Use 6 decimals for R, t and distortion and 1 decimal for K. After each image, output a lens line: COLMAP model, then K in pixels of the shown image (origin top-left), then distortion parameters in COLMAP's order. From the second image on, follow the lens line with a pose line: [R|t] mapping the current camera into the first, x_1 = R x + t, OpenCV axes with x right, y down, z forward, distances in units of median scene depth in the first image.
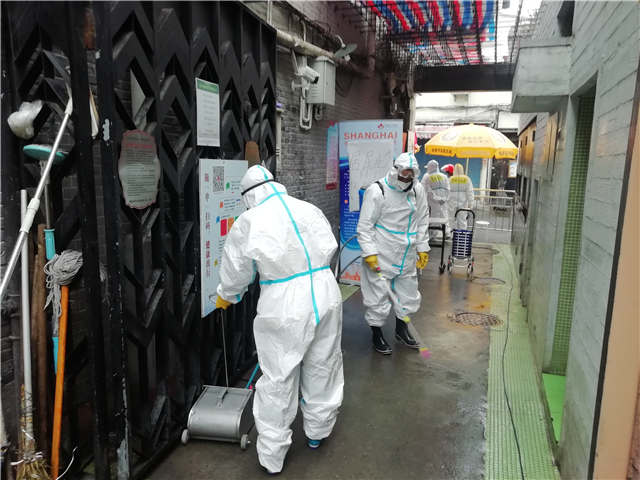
lens RADIAL K [[481.3, 0, 320.0], [0, 481.3, 236.1], [0, 0, 1]] dist [0.049328, 0.002384]
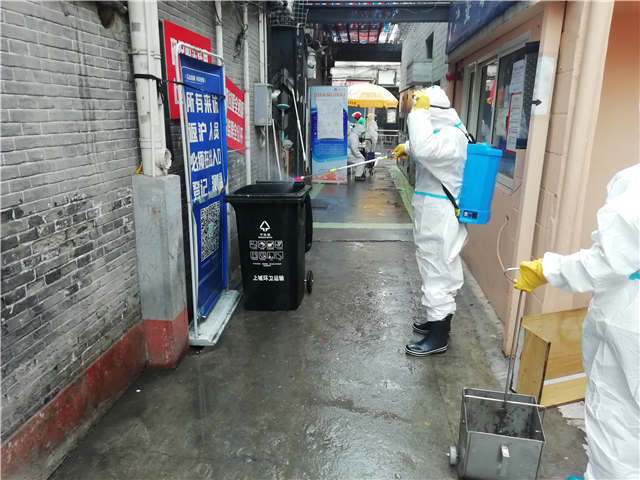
lens RADIAL K [[481.3, 0, 317.4], [0, 481.3, 242.4], [0, 0, 1]] dist [0.049328, 0.002384]
pose [[0.968955, -0.074657, 0.235697, -0.219685], [0.048835, 0.992331, 0.113555, 0.069983], [-0.242367, -0.098520, 0.965169, -0.417451]]
